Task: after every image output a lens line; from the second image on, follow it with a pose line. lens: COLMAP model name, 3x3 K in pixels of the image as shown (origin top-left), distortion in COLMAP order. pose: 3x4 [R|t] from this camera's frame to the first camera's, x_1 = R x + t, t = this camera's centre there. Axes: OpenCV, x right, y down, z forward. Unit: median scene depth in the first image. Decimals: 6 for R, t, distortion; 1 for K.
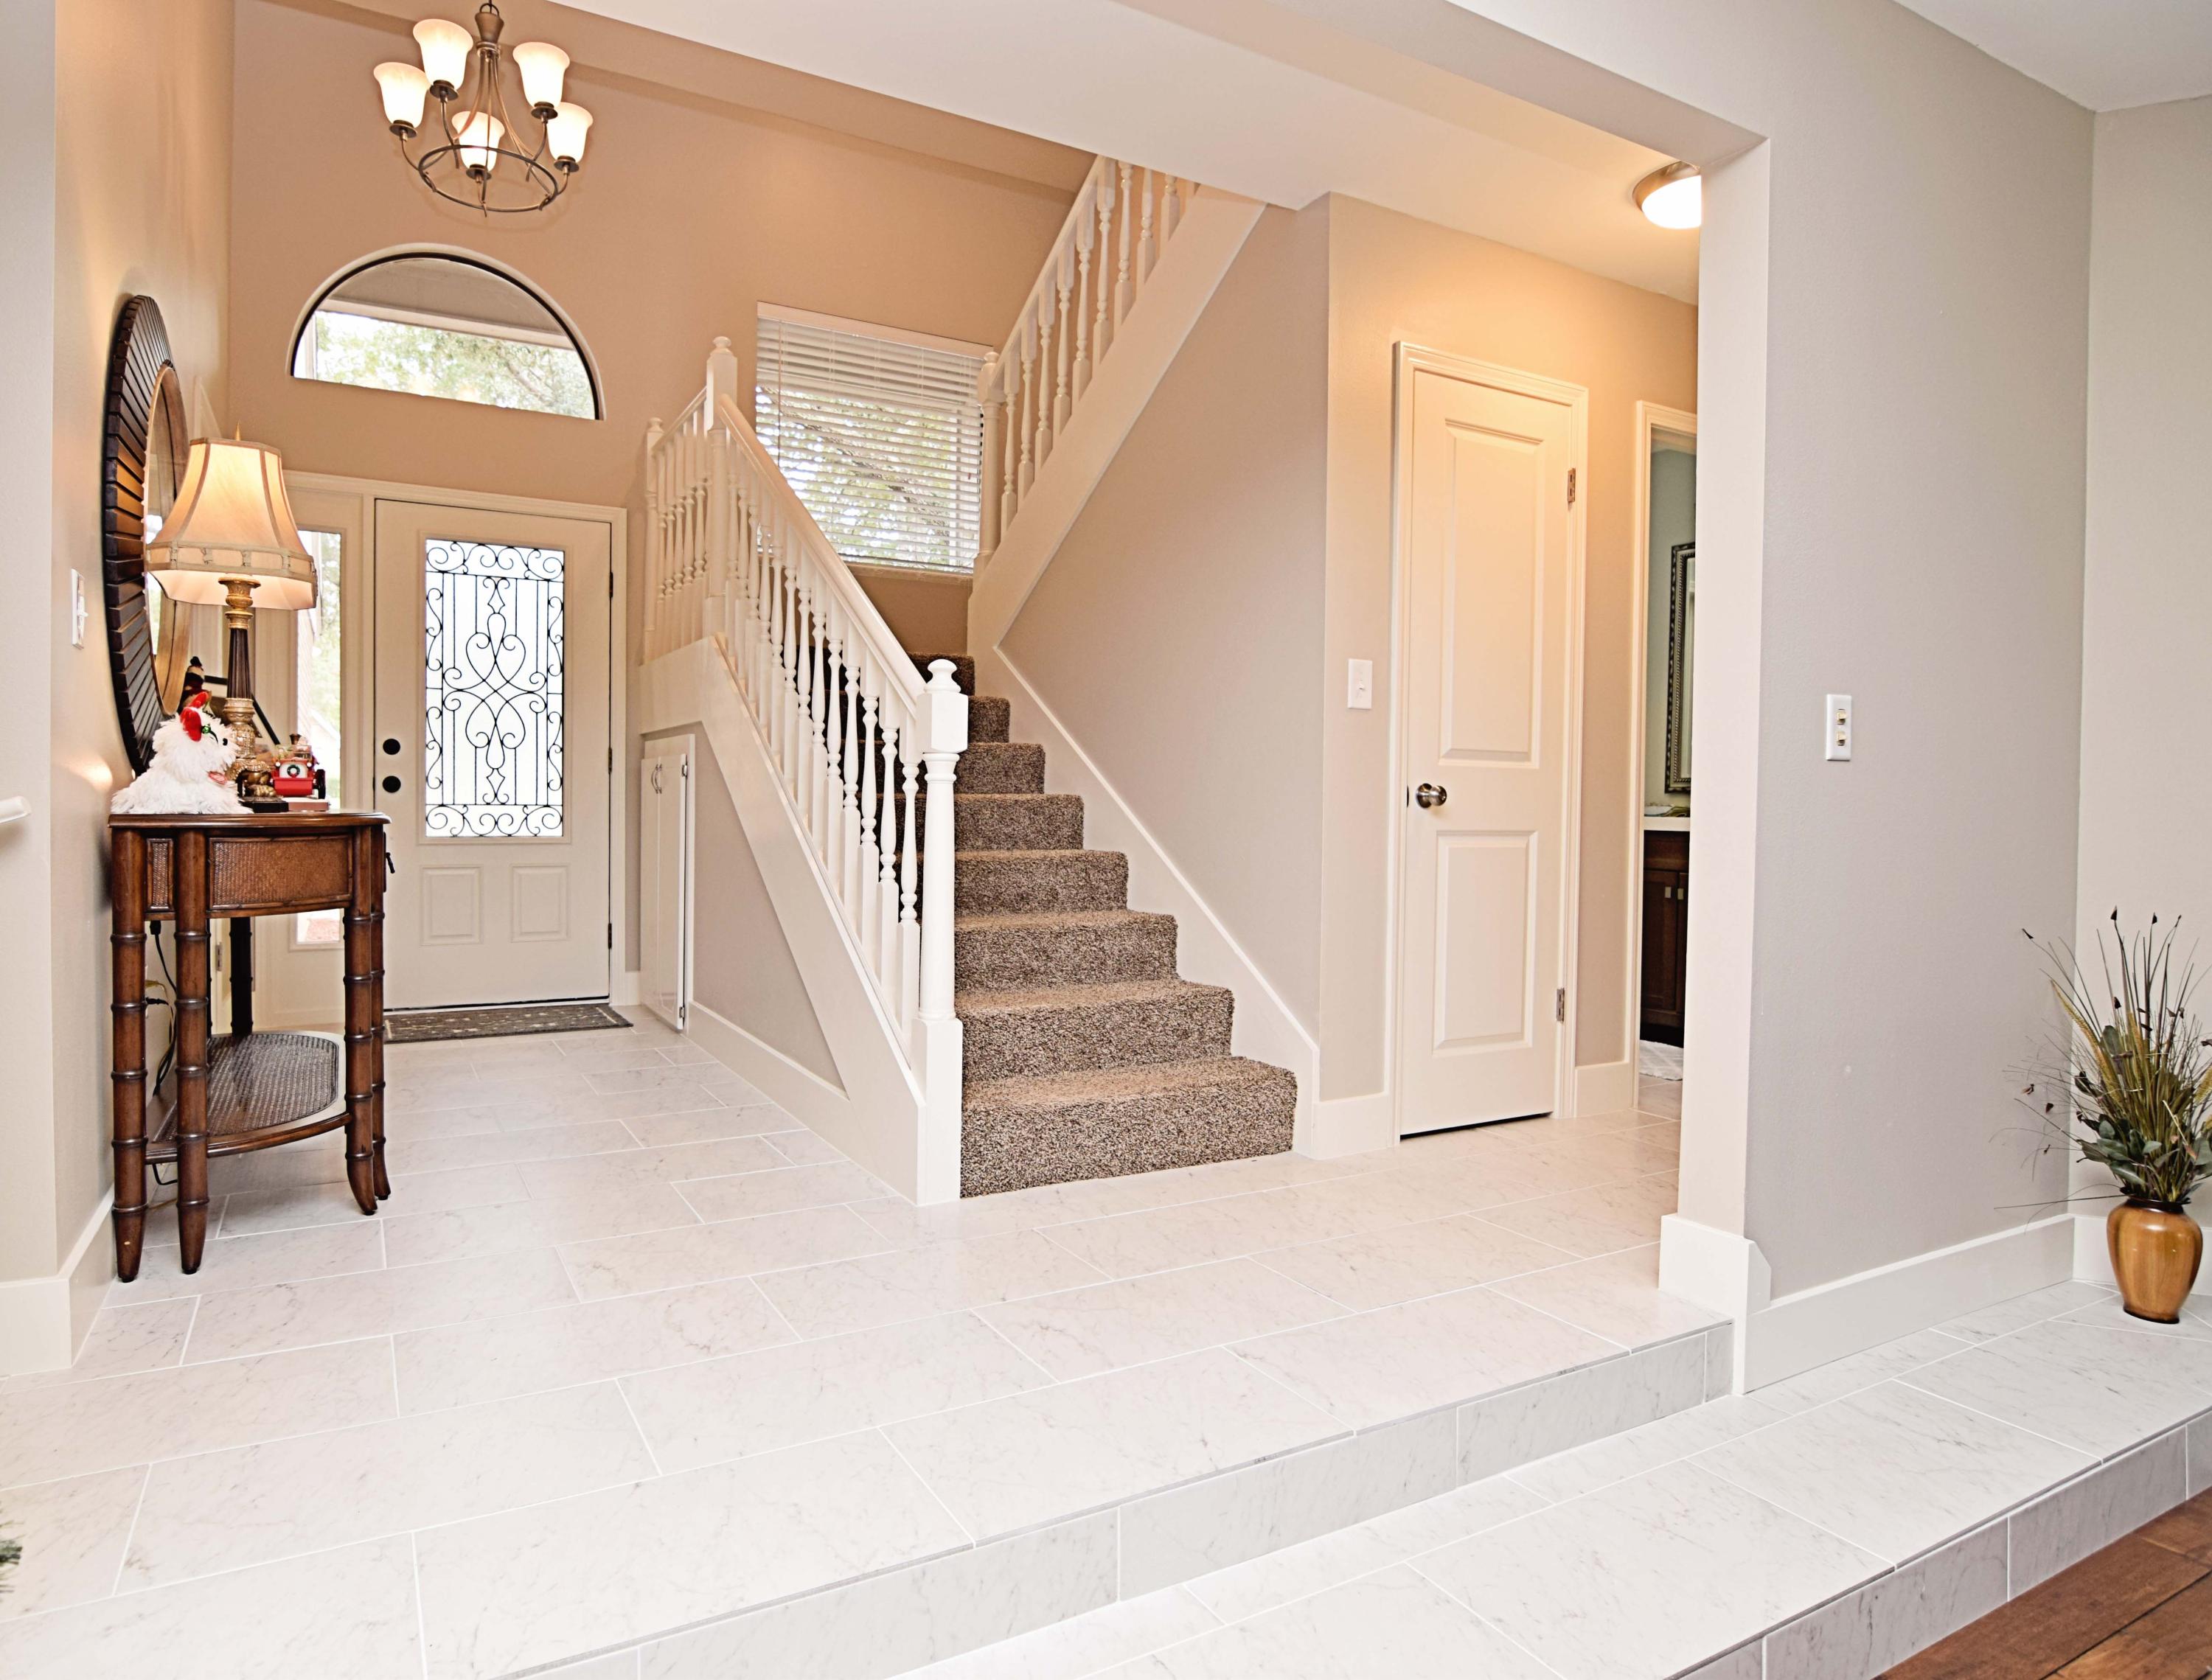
lens RADIAL K [[1223.0, 0, 968.7], [0, 1223.0, 824.6], [0, 0, 1]] dist [-0.003664, -0.001340]
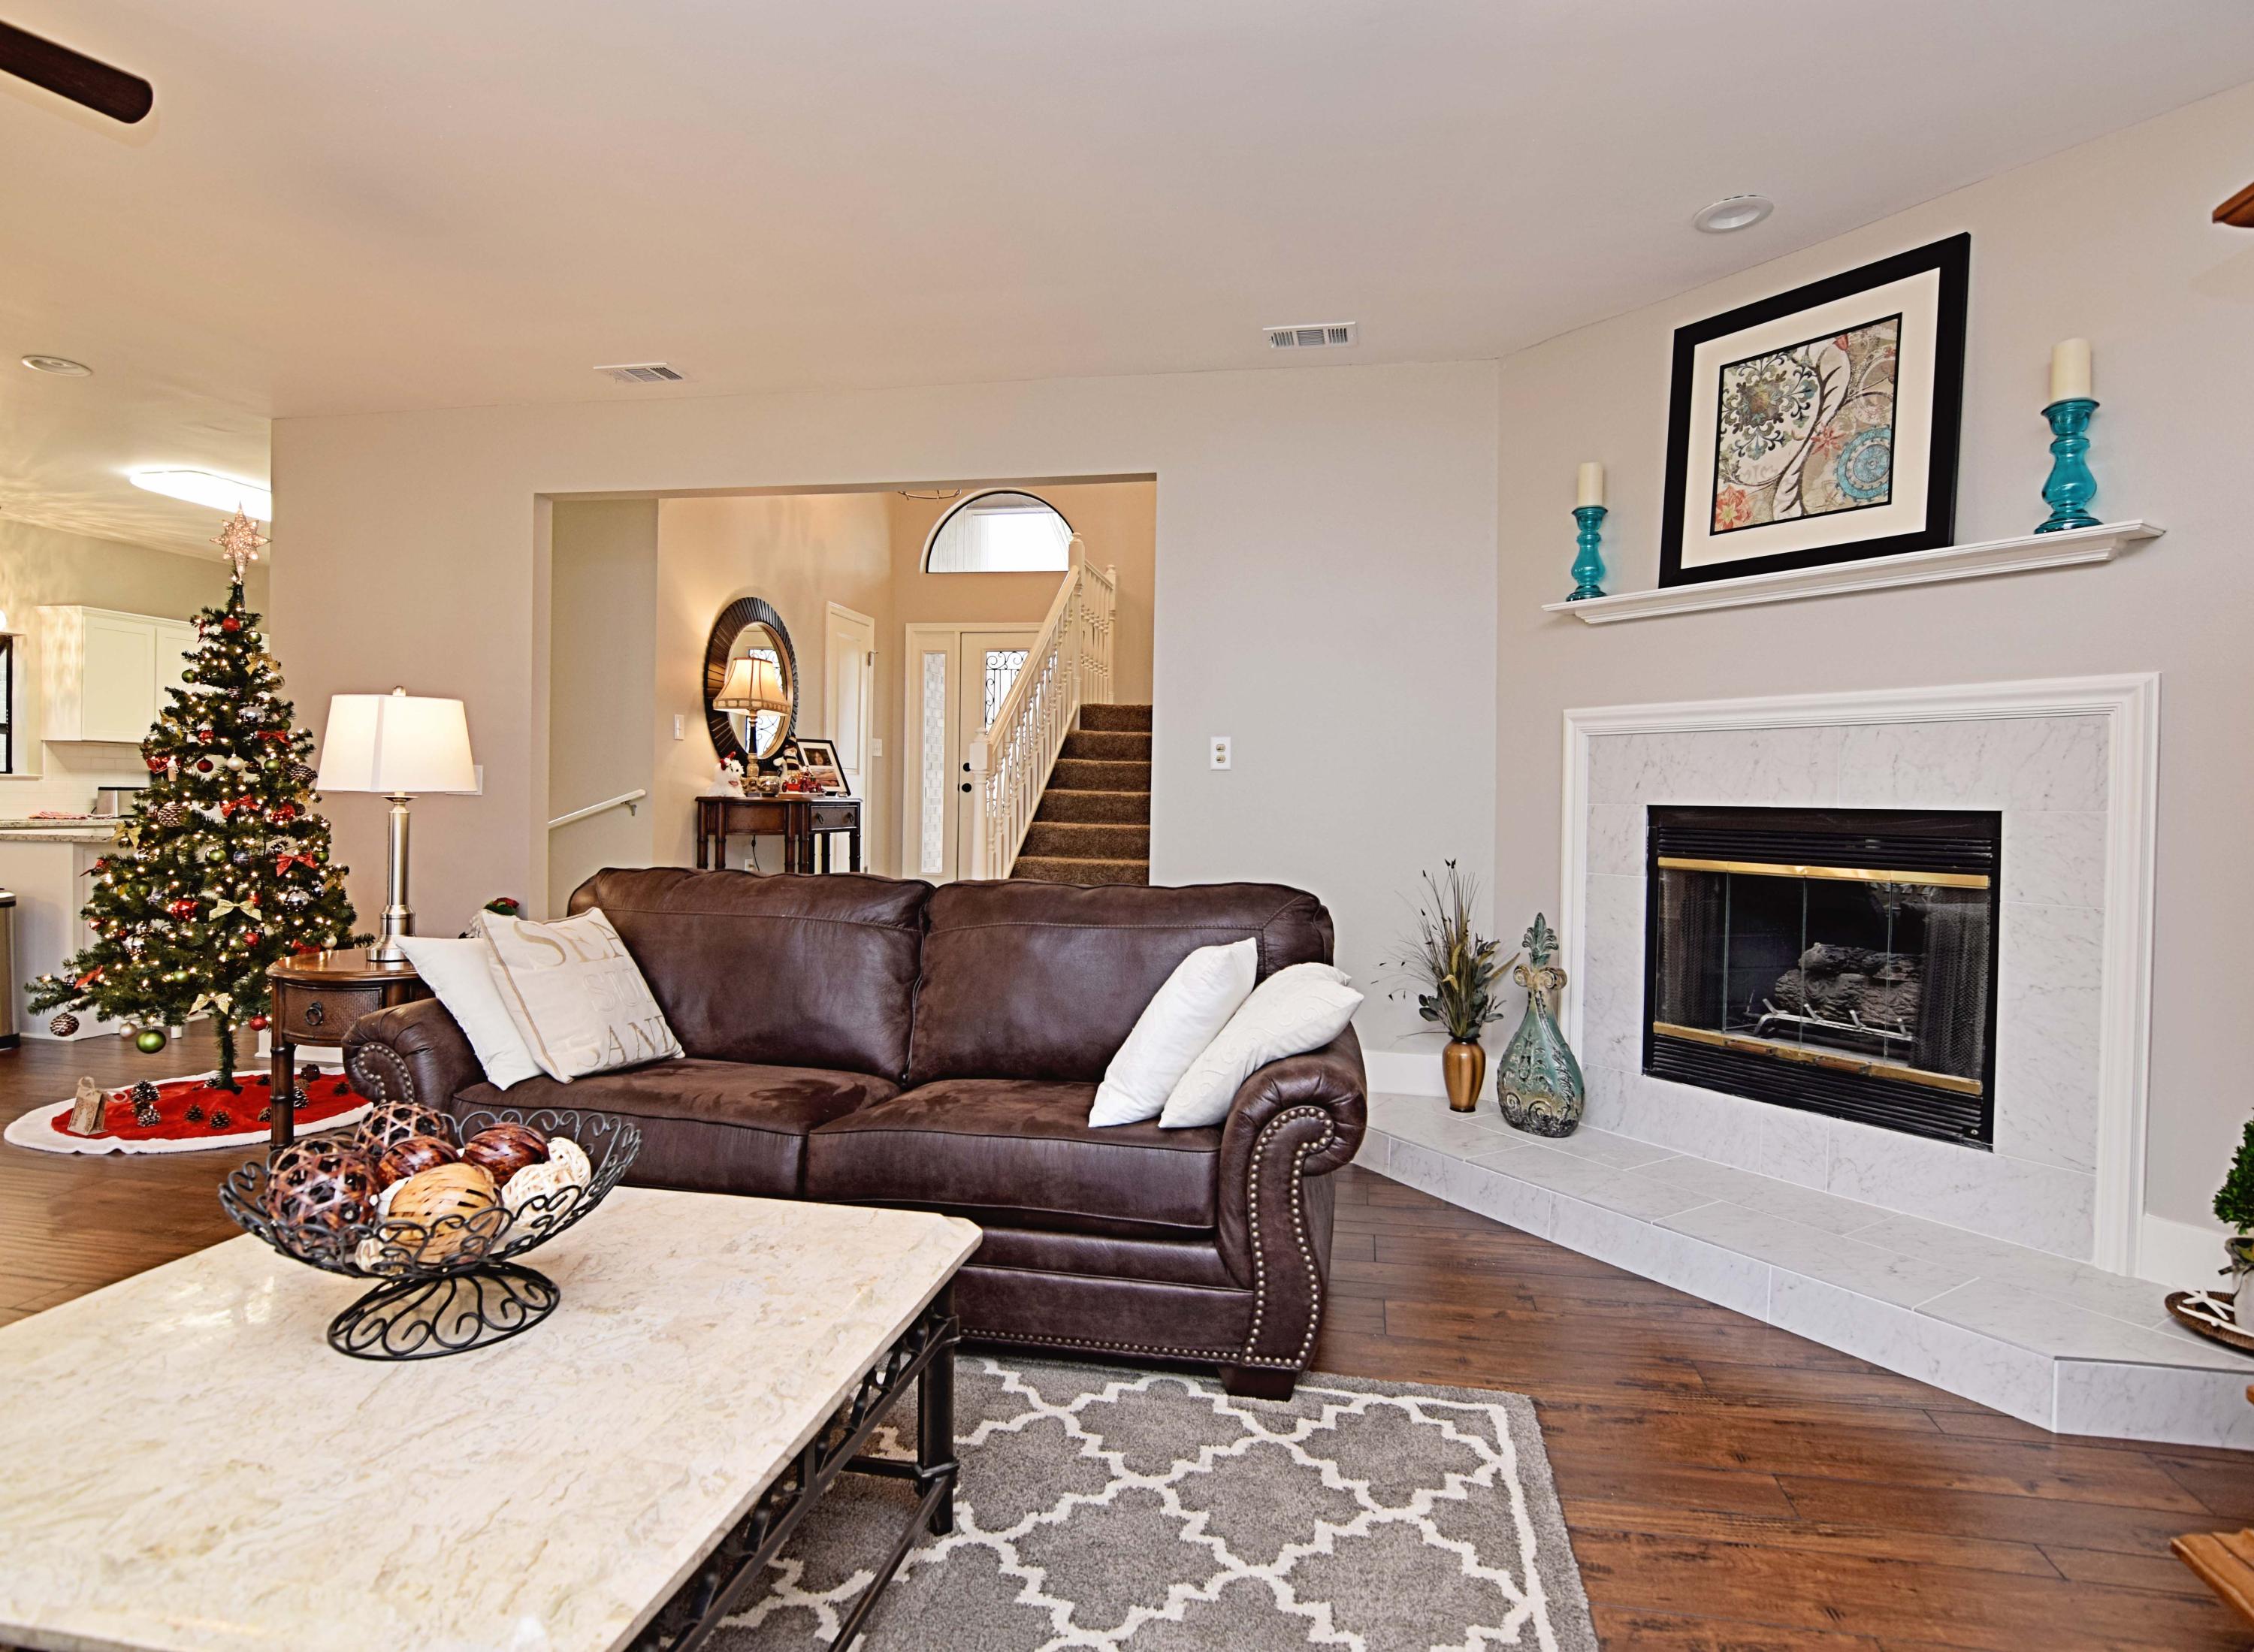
lens RADIAL K [[1201.8, 0, 1130.6], [0, 1201.8, 814.0], [0, 0, 1]] dist [-0.030984, 0.009485]
pose [[0.797146, 0.011080, -0.603685, 1.570611], [-0.021245, 0.999727, -0.009704, 0.034765], [0.603413, 0.020561, 0.797164, -0.544617]]
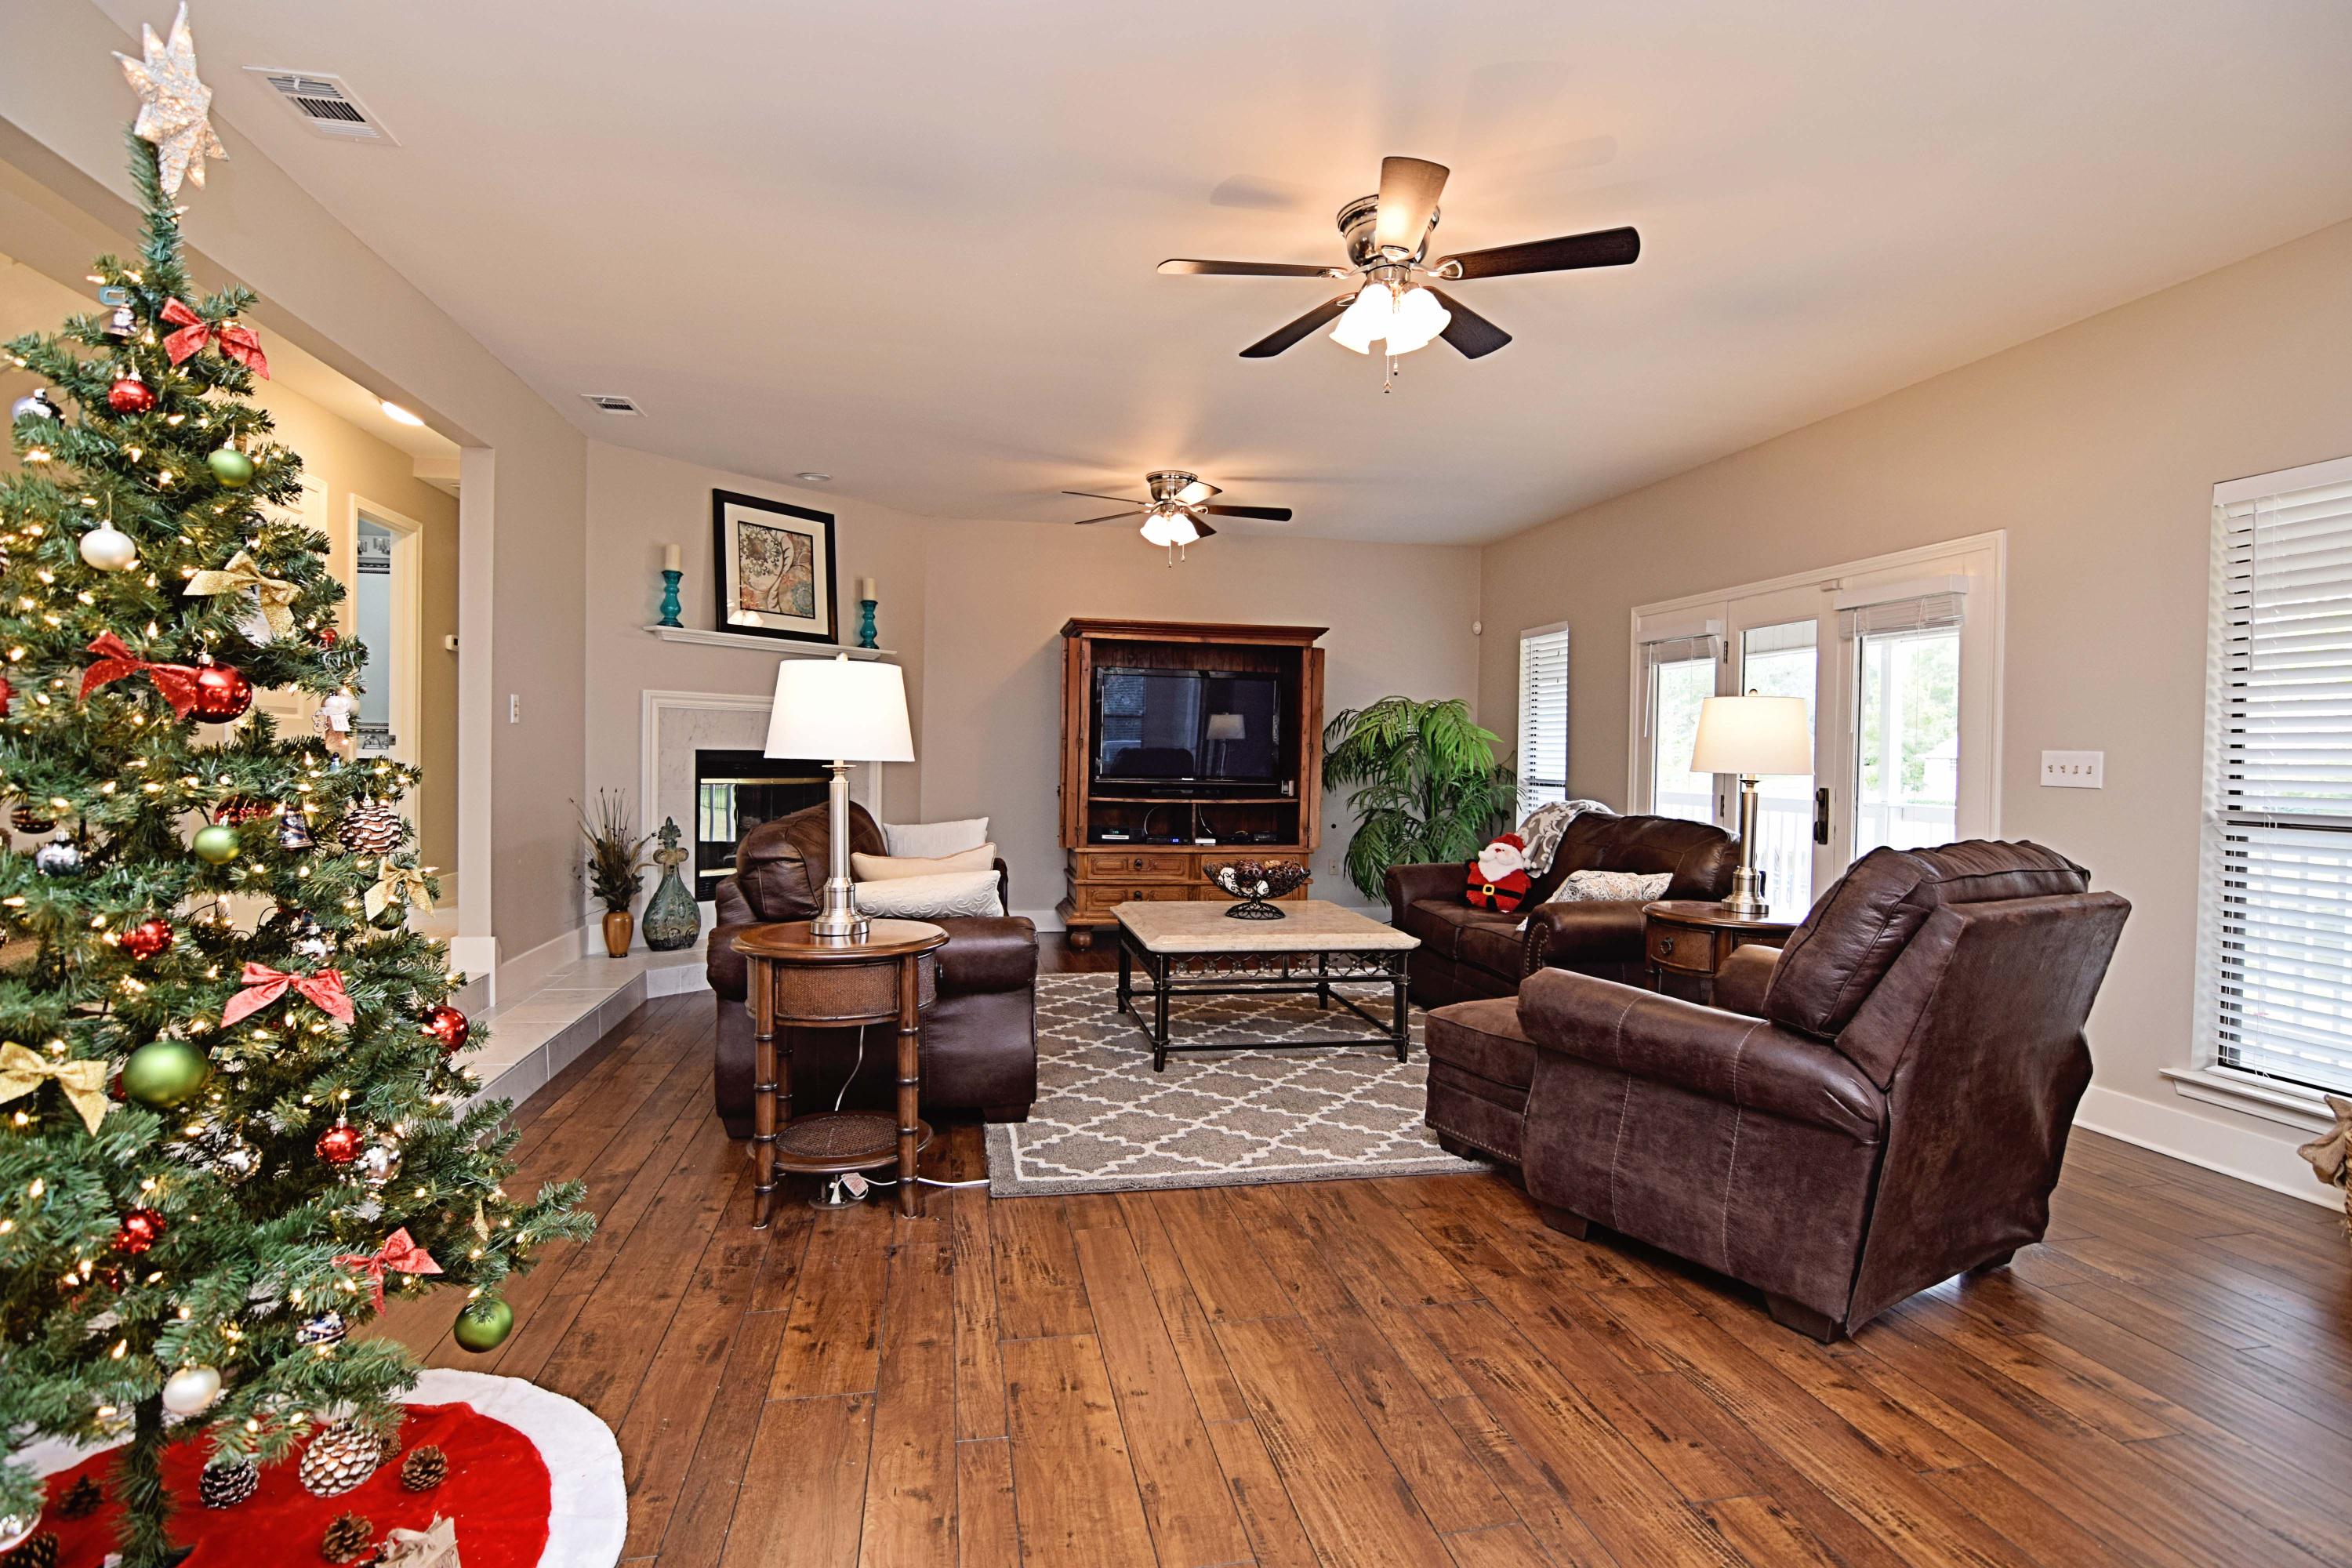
lens RADIAL K [[1145.5, 0, 1180.2], [0, 1145.5, 770.6], [0, 0, 1]] dist [-0.015251, 0.001538]
pose [[0.264513, -0.019103, 0.964193, -0.886960], [0.008643, 0.999811, 0.017438, 0.007897], [-0.964343, 0.003720, 0.264628, -0.659013]]
